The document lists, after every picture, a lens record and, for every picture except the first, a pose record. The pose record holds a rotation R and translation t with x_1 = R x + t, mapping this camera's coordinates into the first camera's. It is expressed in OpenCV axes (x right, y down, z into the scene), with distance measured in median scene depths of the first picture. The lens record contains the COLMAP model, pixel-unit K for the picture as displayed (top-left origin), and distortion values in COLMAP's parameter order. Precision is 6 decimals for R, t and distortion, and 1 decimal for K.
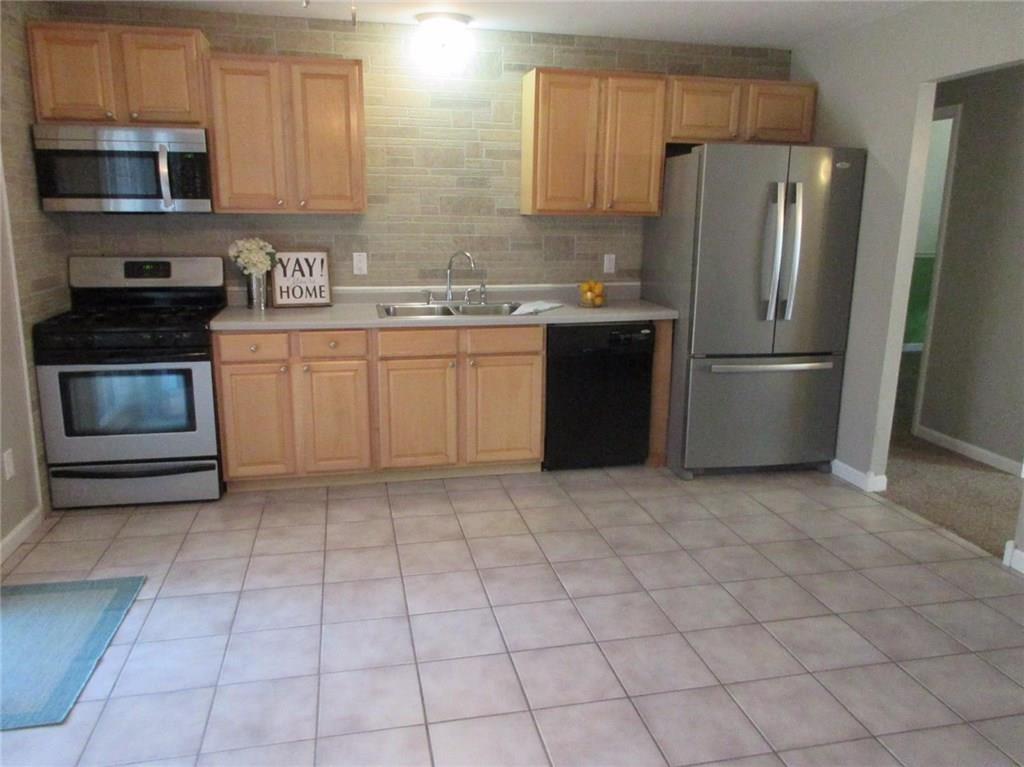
lens RADIAL K [[762.7, 0, 512.0], [0, 762.7, 383.5], [0, 0, 1]] dist [-0.000997, -0.000473]
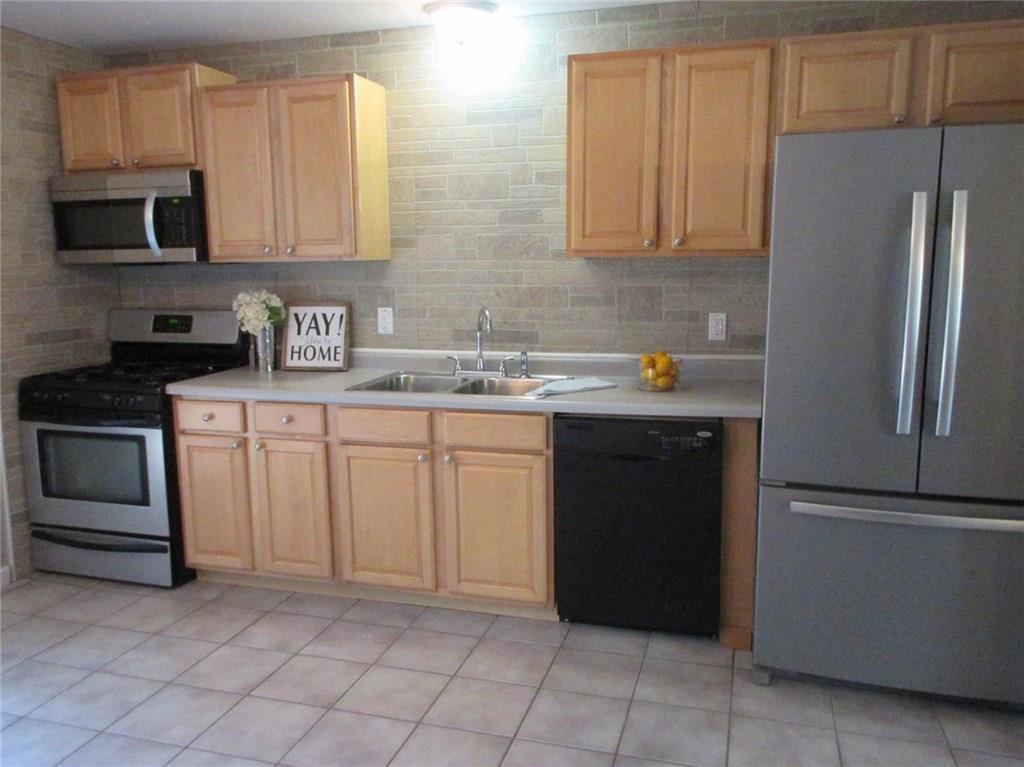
lens RADIAL K [[828.2, 0, 512.0], [0, 828.2, 383.5], [0, 0, 1]] dist [0.002974, -0.003783]
pose [[0.874236, 0.054099, -0.482477, 0.369911], [-0.087776, 0.995008, -0.047480, -0.063967], [0.477500, 0.083859, 0.874621, 0.313436]]
